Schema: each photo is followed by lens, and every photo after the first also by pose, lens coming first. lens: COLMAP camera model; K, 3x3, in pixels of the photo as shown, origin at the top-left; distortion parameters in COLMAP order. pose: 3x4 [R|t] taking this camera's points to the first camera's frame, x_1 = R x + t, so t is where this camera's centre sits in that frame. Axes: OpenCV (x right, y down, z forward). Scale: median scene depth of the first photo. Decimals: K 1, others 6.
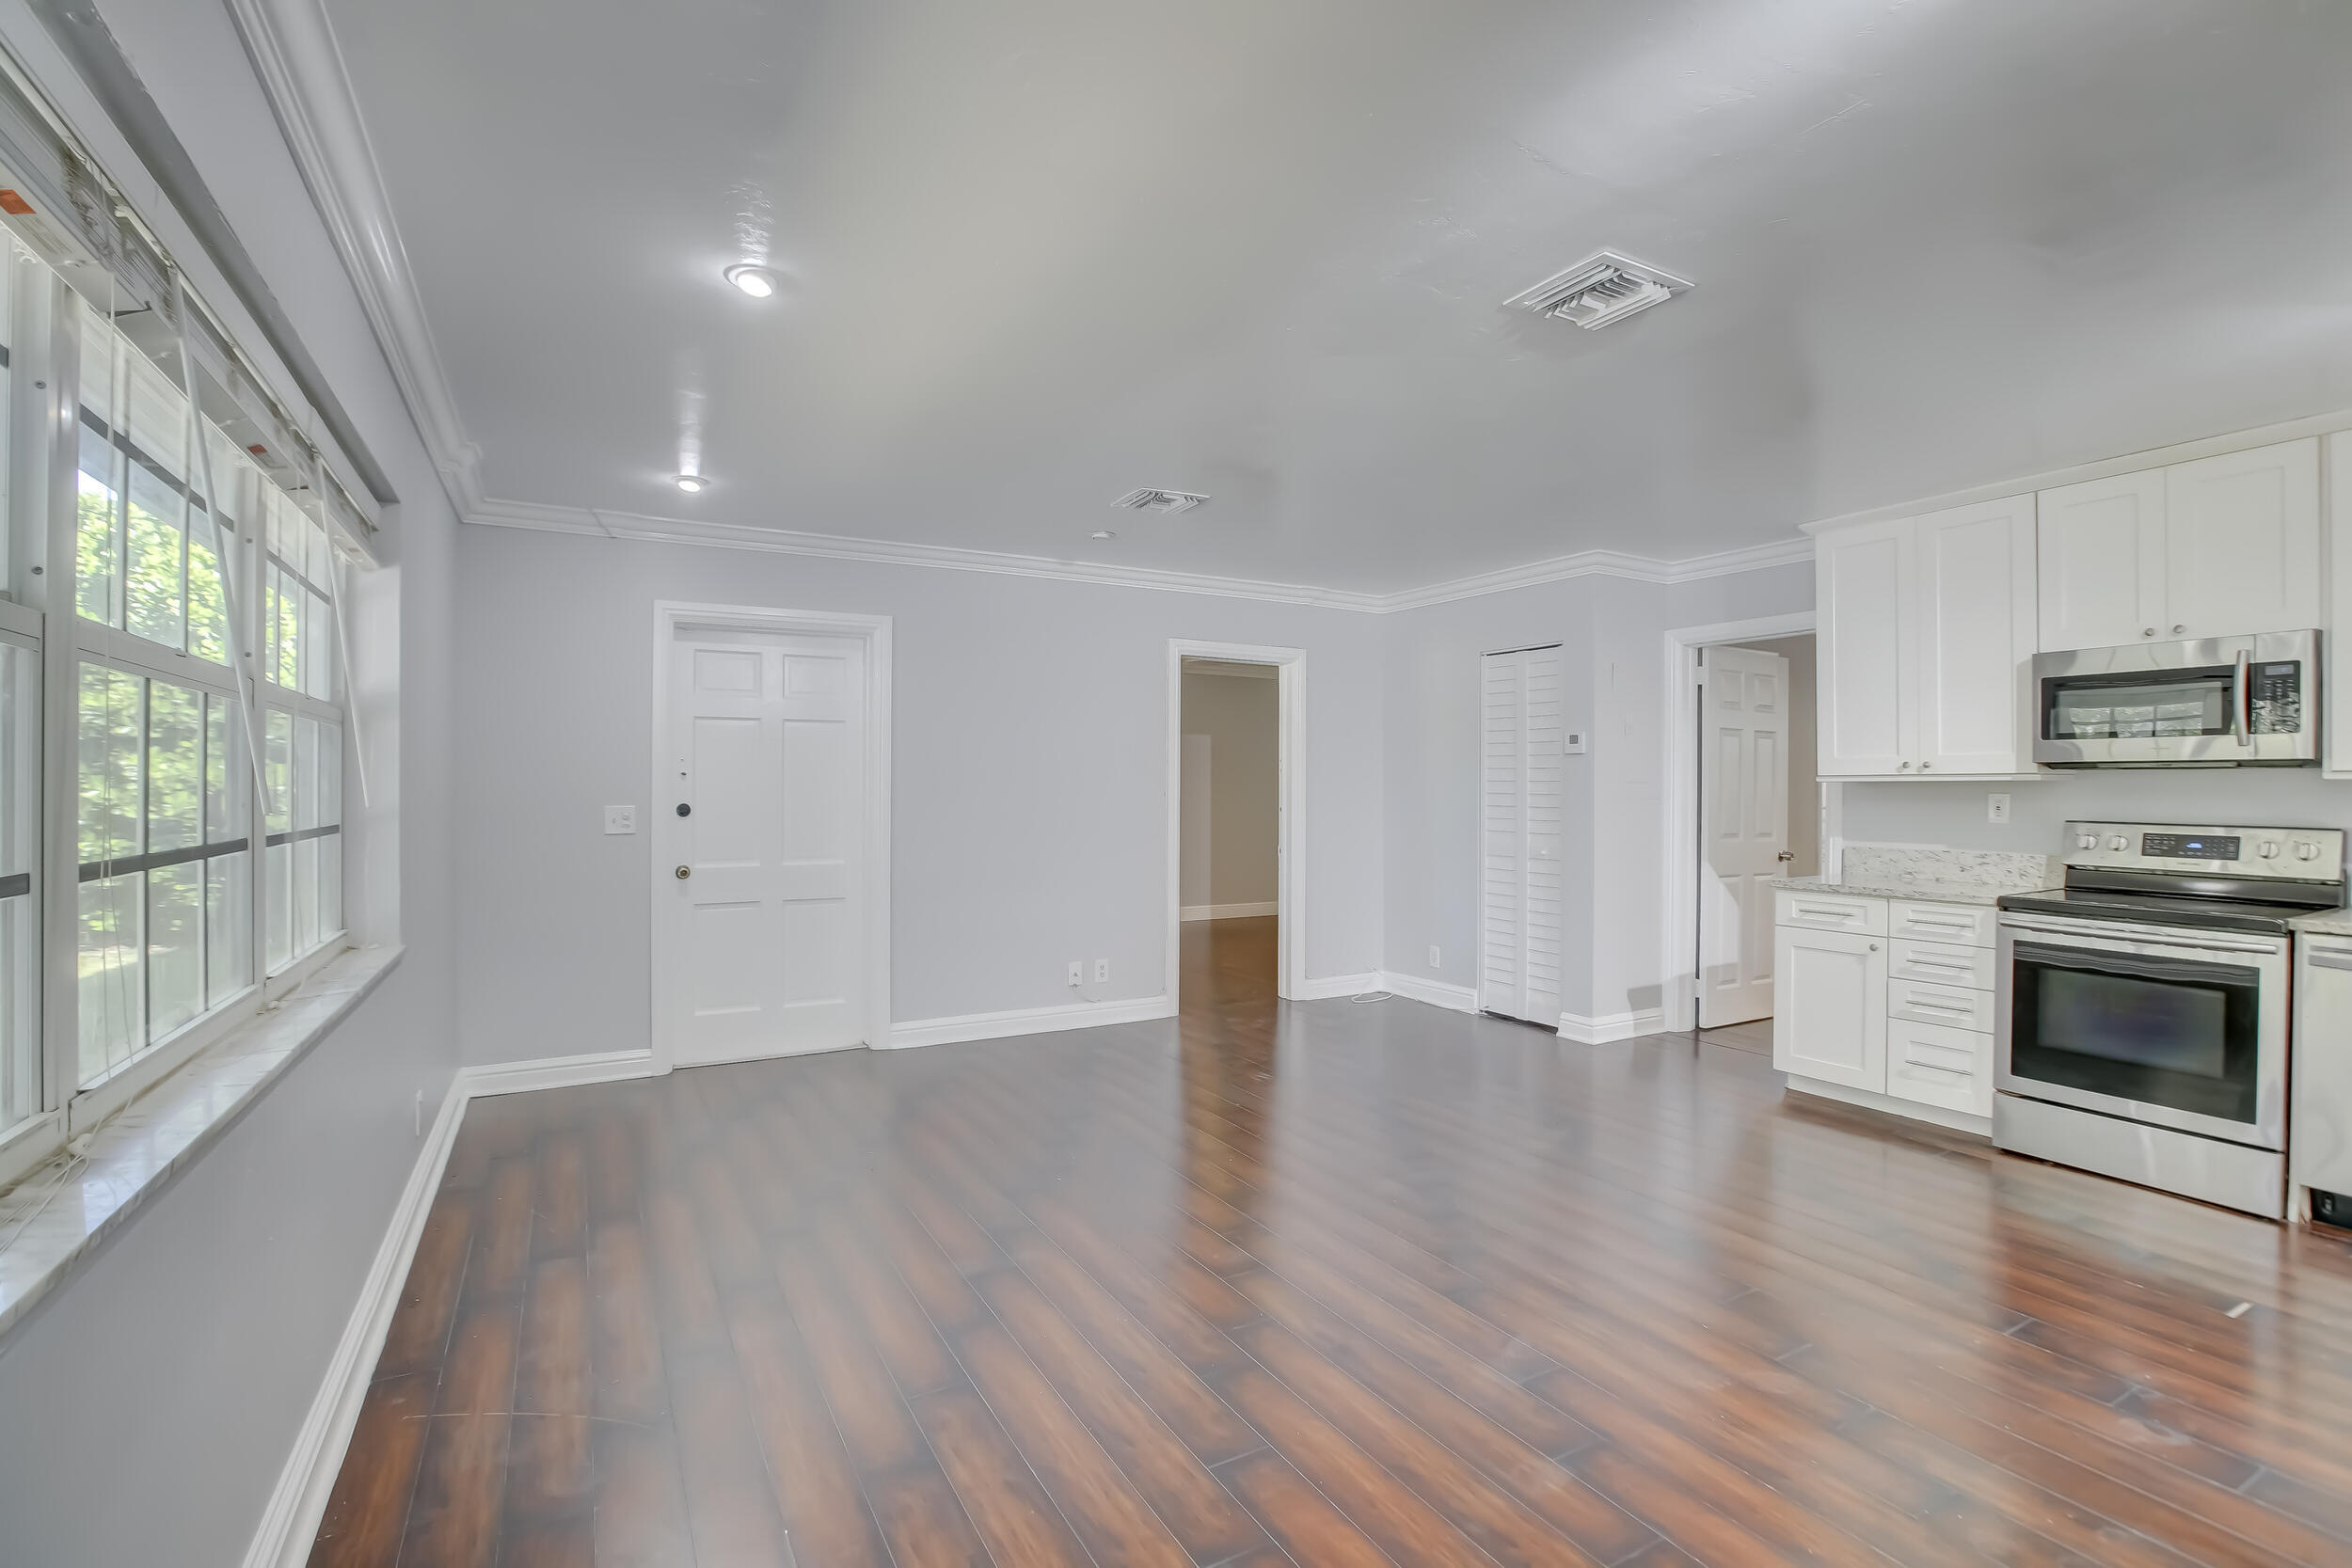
lens RADIAL K [[1078.0, 0, 1187.5], [0, 1078.0, 779.2], [0, 0, 1]] dist [-0.041444, 0.014207]
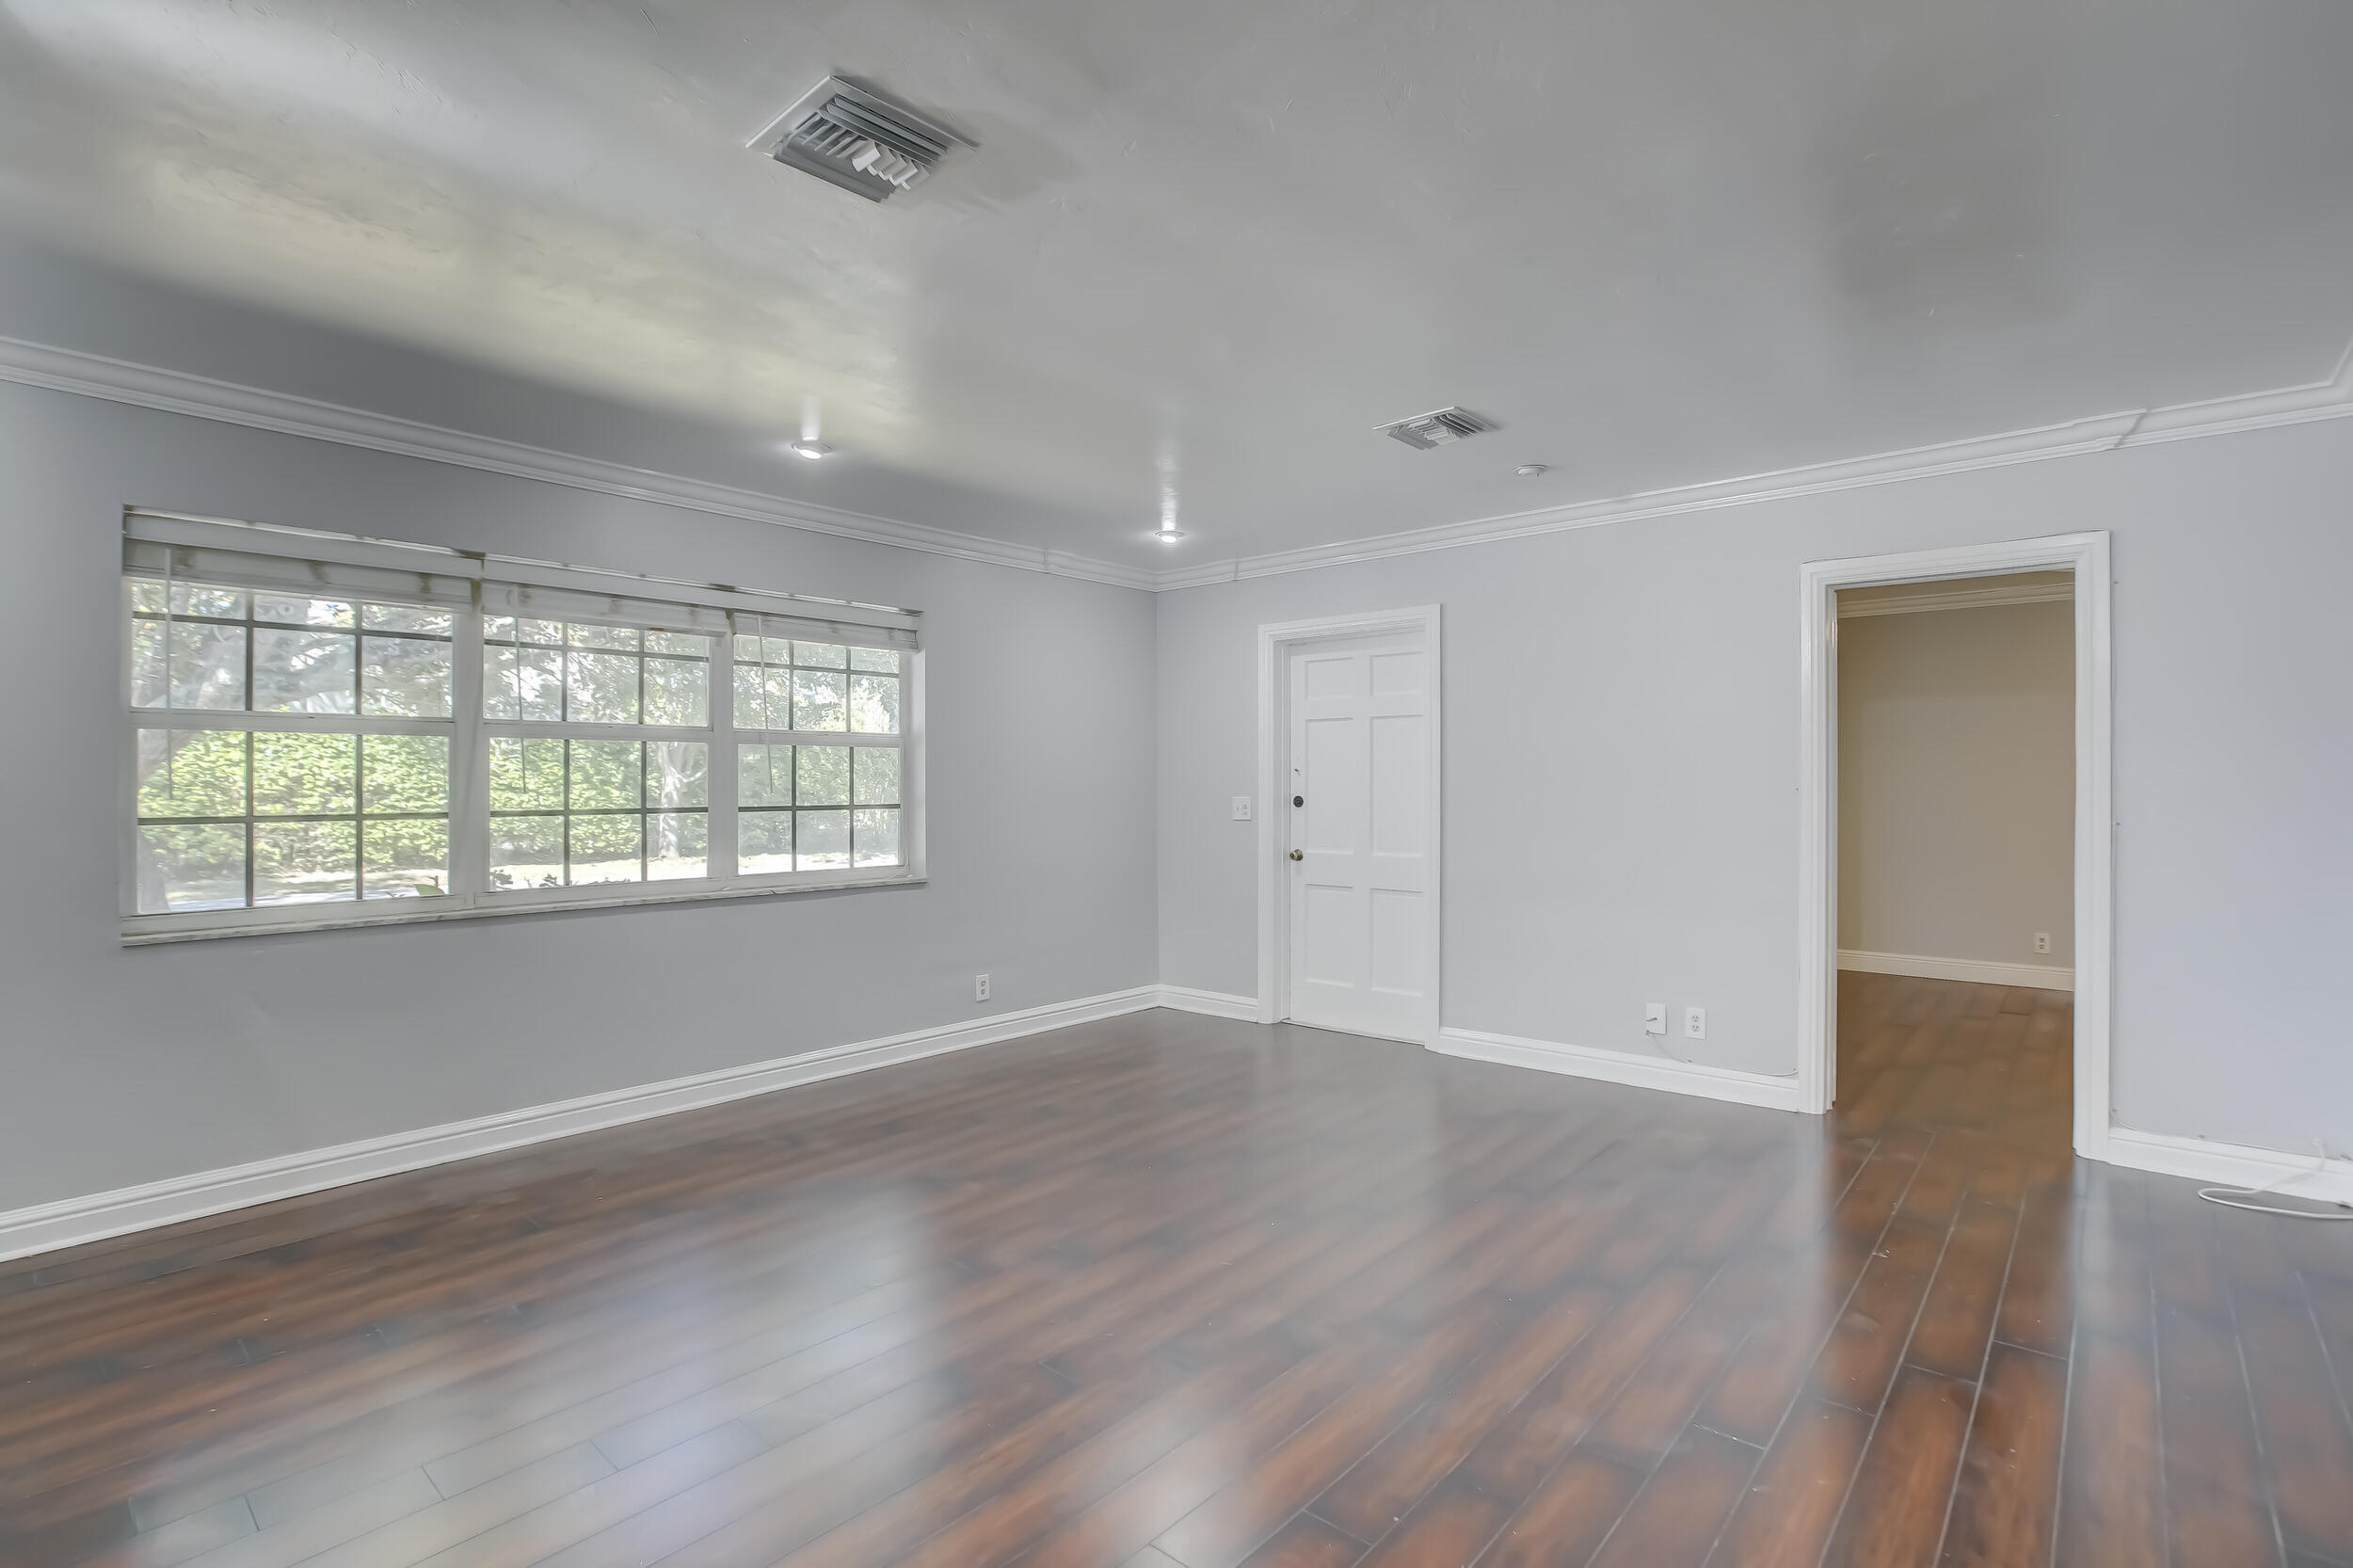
lens RADIAL K [[1120.4, 0, 1184.2], [0, 1120.4, 789.8], [0, 0, 1]] dist [-0.015271, 0.000176]
pose [[0.343383, 0.001857, -0.939194, 0.541583], [0.007854, 0.999957, 0.004849, 0.007564], [0.939163, -0.009042, 0.343353, 0.400495]]
